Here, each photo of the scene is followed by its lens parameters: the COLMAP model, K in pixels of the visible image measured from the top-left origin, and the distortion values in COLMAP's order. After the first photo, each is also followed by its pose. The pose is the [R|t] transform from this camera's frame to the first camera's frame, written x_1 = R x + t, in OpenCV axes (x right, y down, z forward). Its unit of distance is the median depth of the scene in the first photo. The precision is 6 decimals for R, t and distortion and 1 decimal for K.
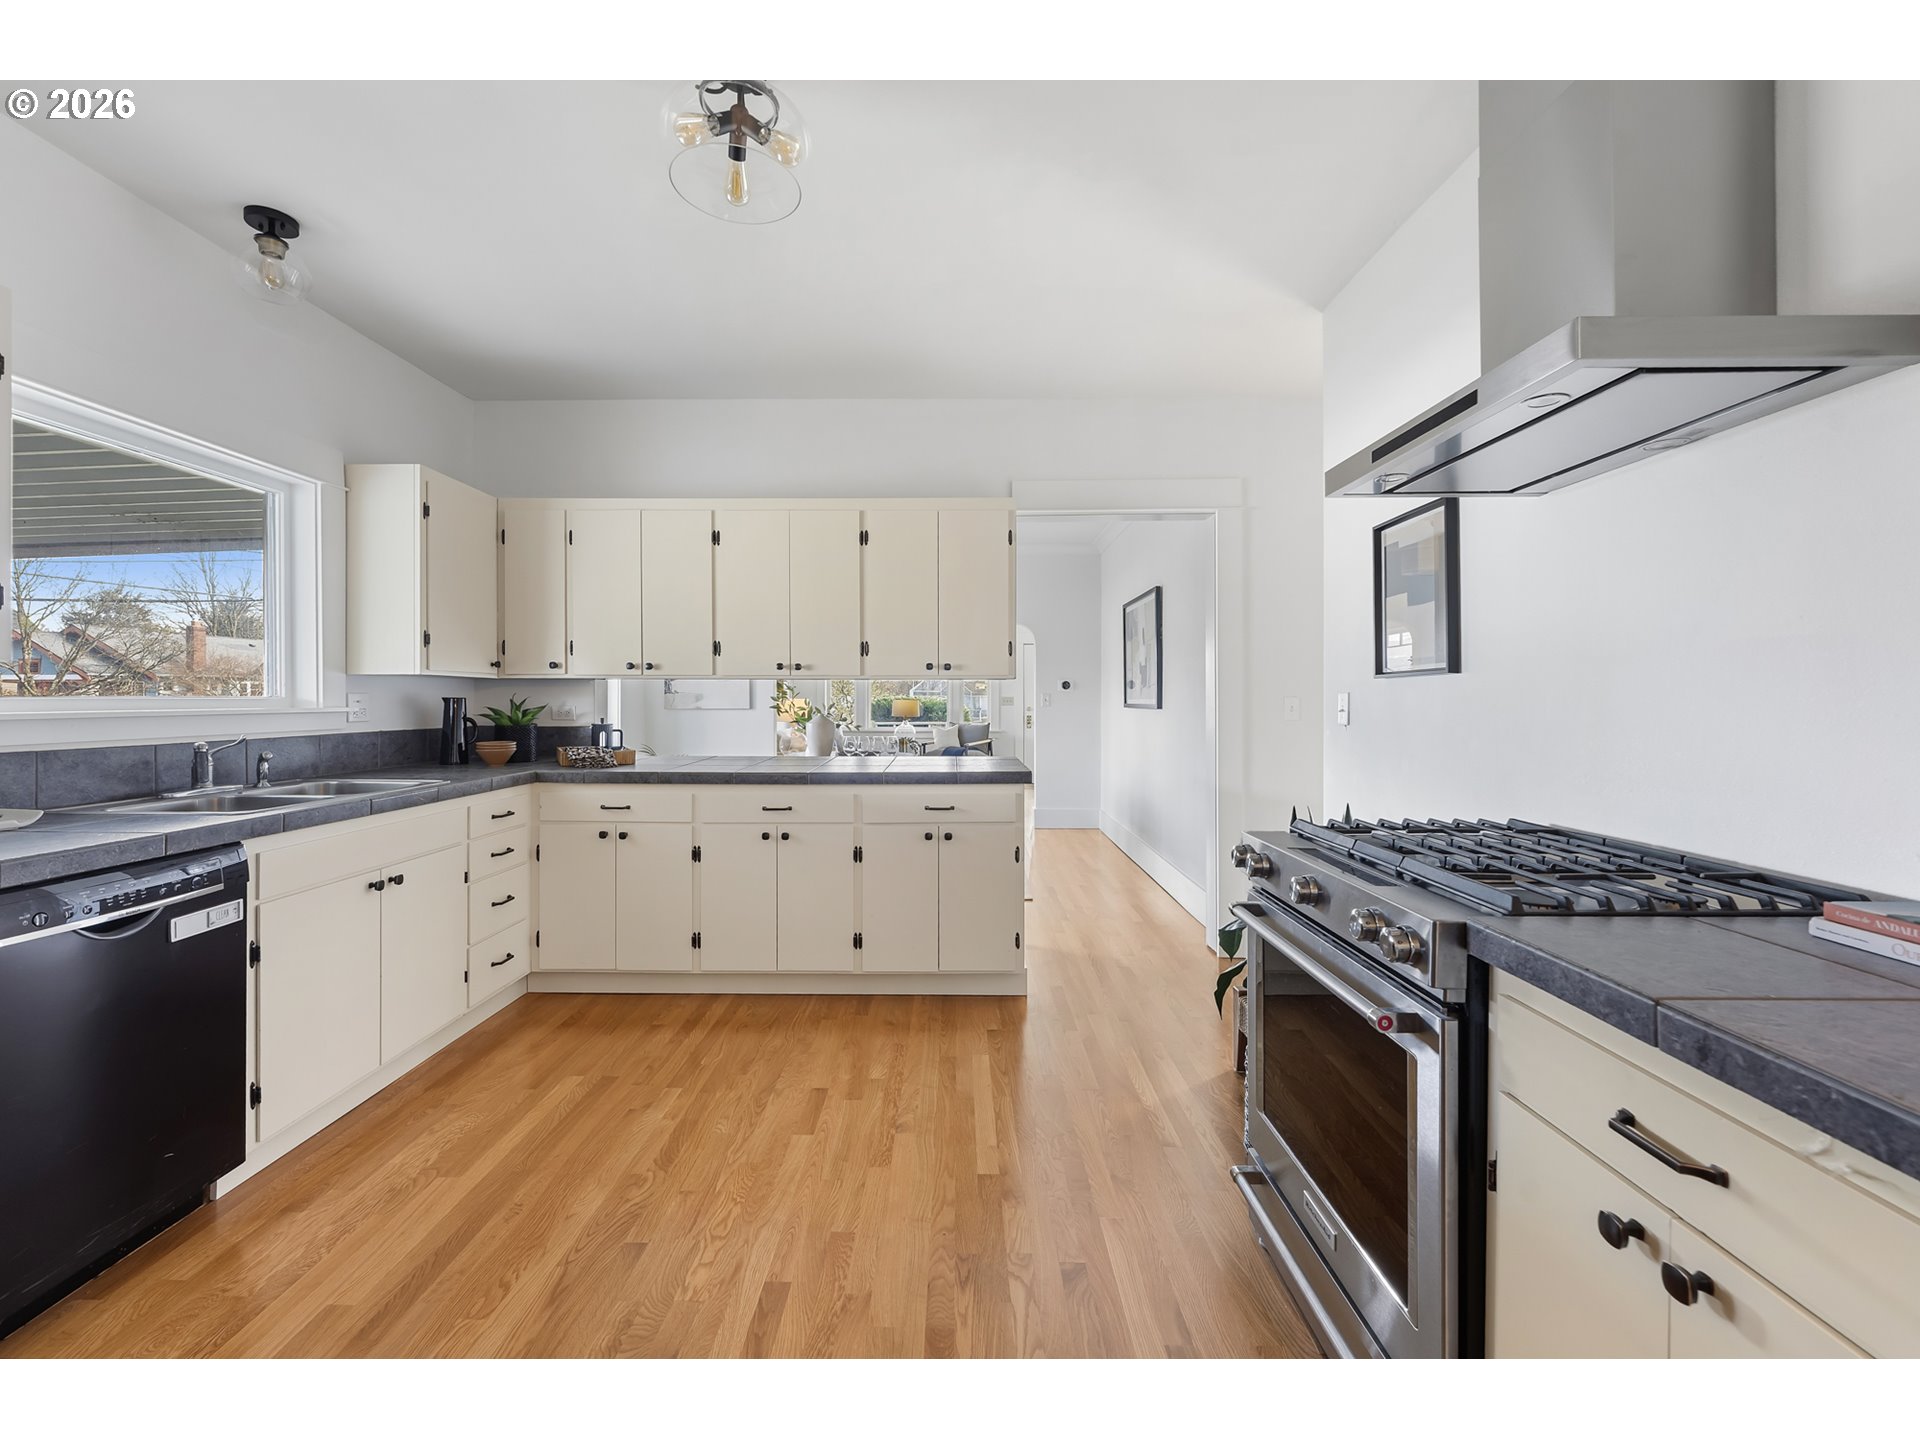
lens RADIAL K [[794.1, 0, 961.2], [0, 794.1, 700.4], [0, 0, 1]] dist [-0.000396, -0.000303]
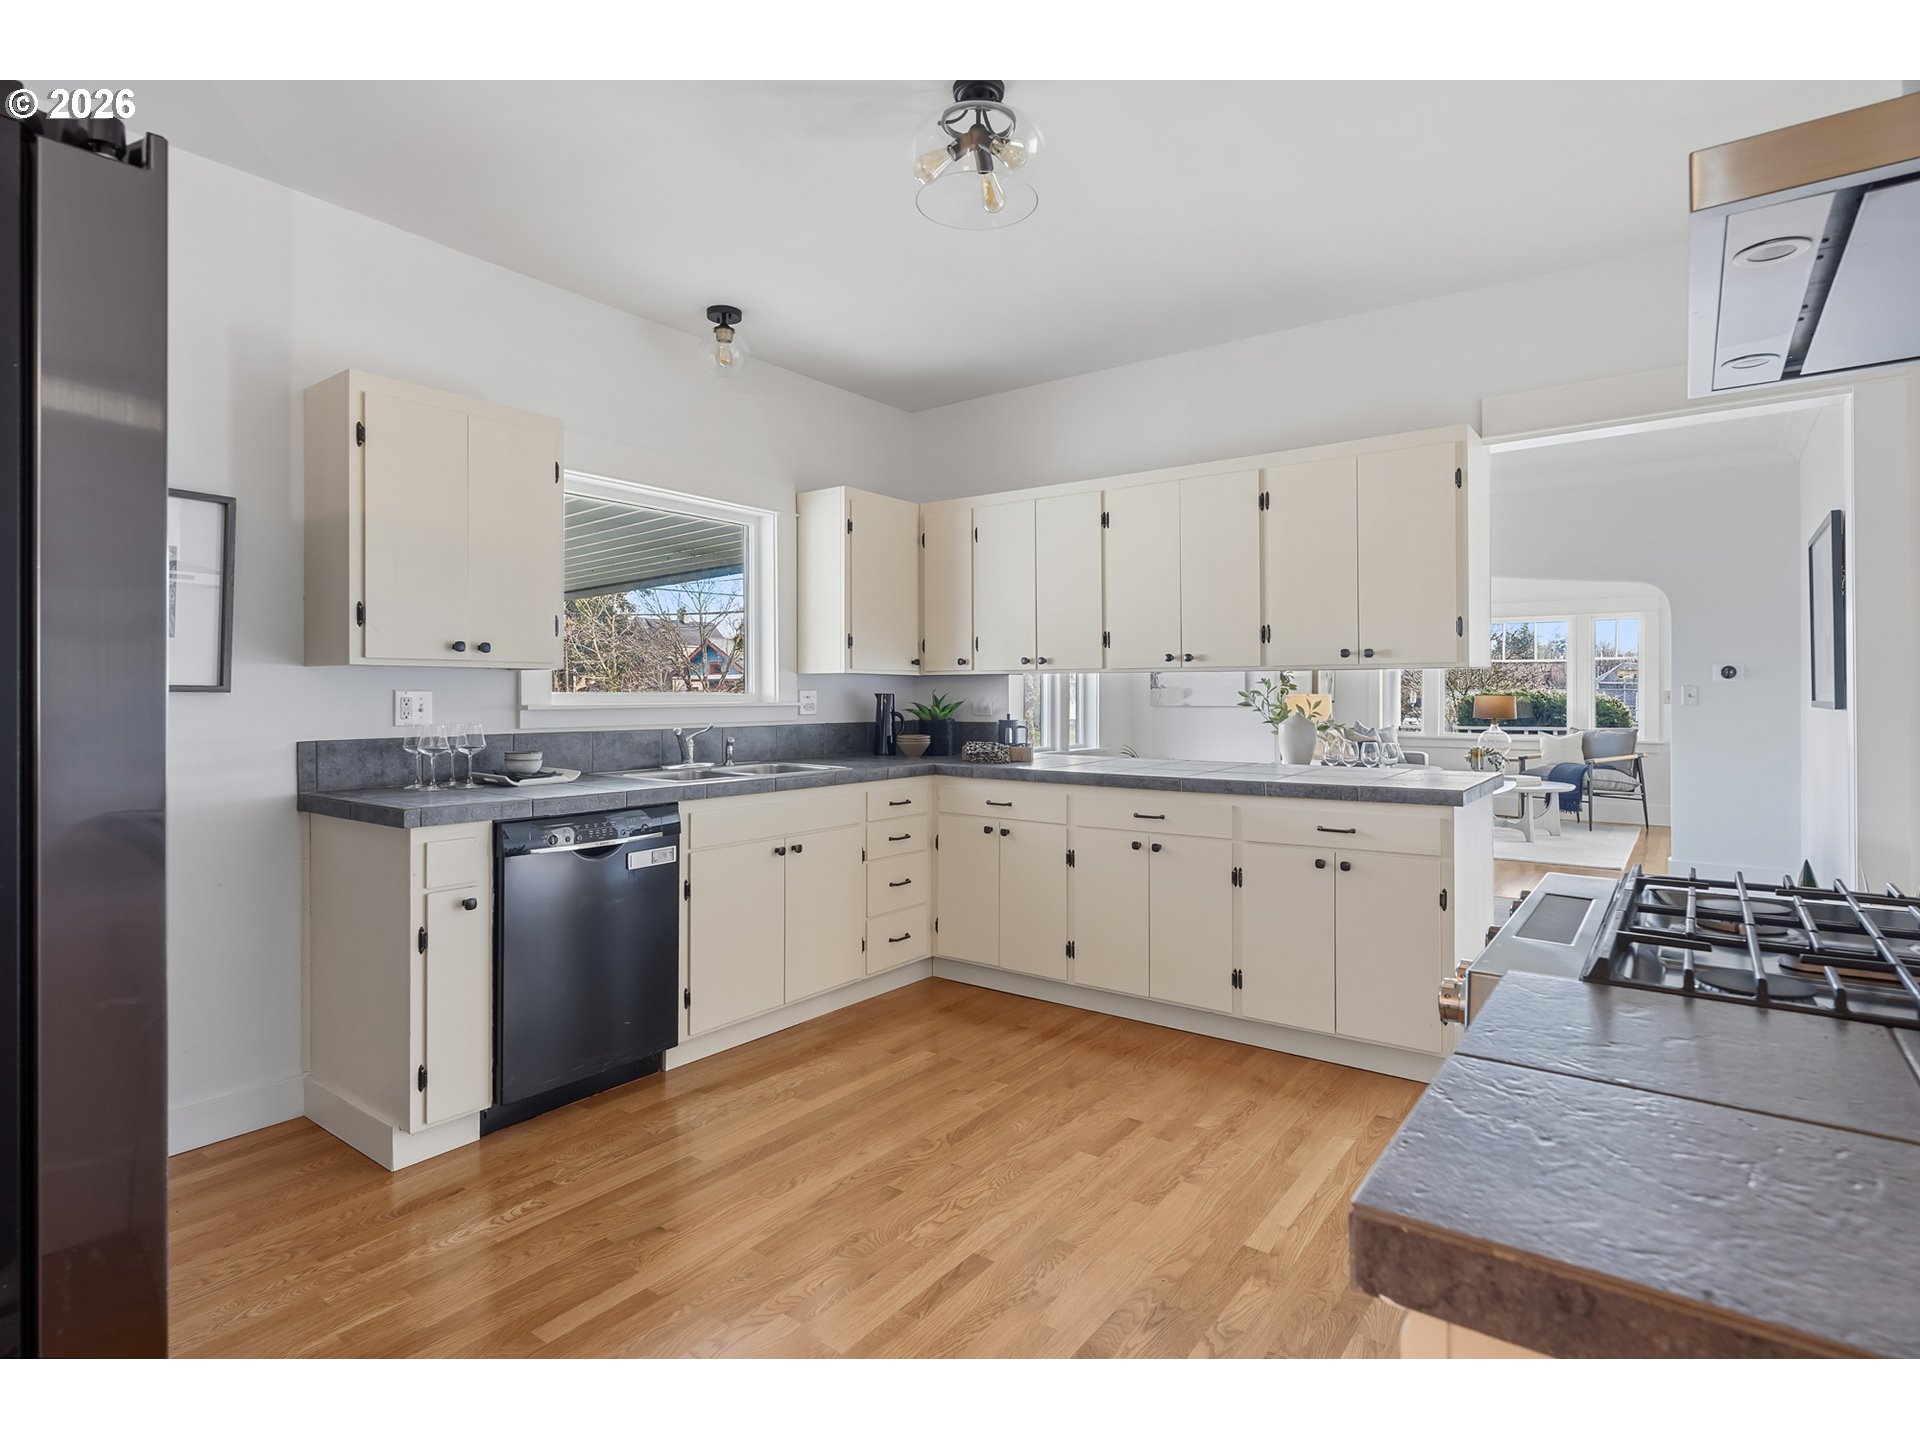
lens RADIAL K [[996.1, 0, 967.5], [0, 996.1, 692.3], [0, 0, 1]] dist [0.003227, 0.000031]
pose [[0.809644, -0.002679, -0.586915, 0.279419], [0.000254, 0.999991, -0.004214, 0.000686], [0.586921, 0.003262, 0.809637, -0.036862]]
